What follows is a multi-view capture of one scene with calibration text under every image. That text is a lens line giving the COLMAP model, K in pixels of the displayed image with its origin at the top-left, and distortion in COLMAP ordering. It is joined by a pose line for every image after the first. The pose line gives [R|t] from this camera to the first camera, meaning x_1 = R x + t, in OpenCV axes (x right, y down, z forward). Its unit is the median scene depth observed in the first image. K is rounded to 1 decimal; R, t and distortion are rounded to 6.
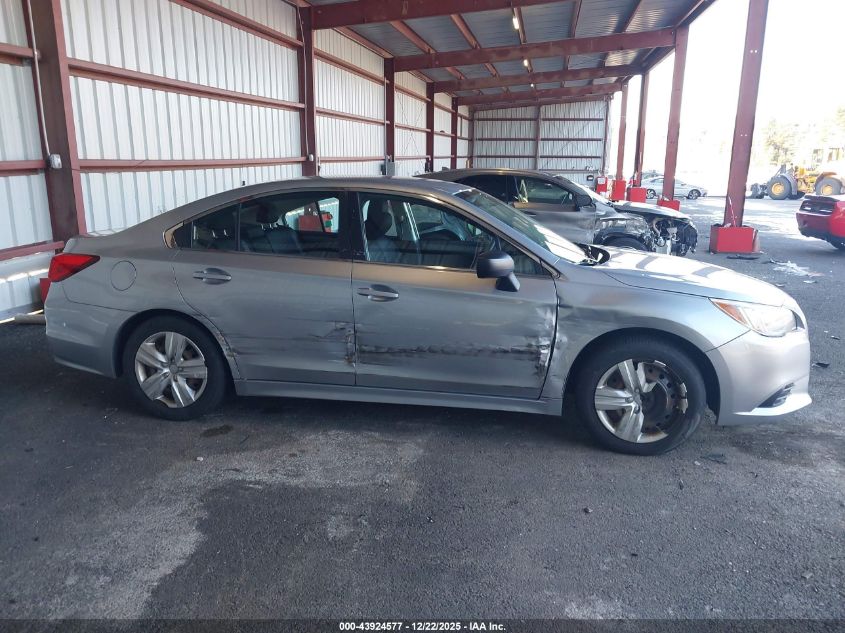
lens RADIAL K [[655.7, 0, 422.5], [0, 655.7, 316.5], [0, 0, 1]] dist [0.079206, -0.105639]
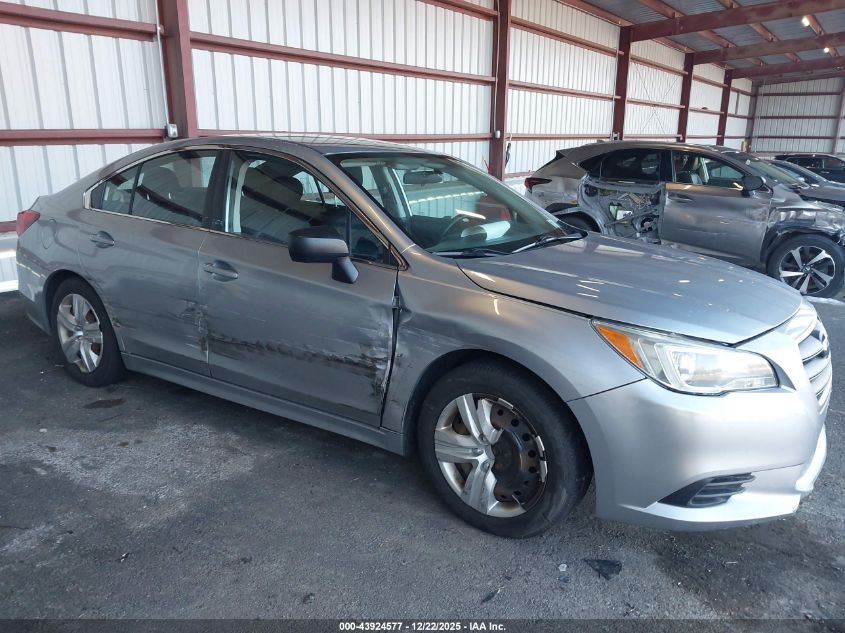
lens RADIAL K [[656.3, 0, 422.5], [0, 656.3, 316.5], [0, 0, 1]] dist [0.021433, -0.008290]
pose [[0.918488, 0.106256, -0.380906, 0.452944], [-0.096809, 0.994333, 0.043937, -0.036455], [0.383415, -0.003481, 0.923569, 0.301163]]
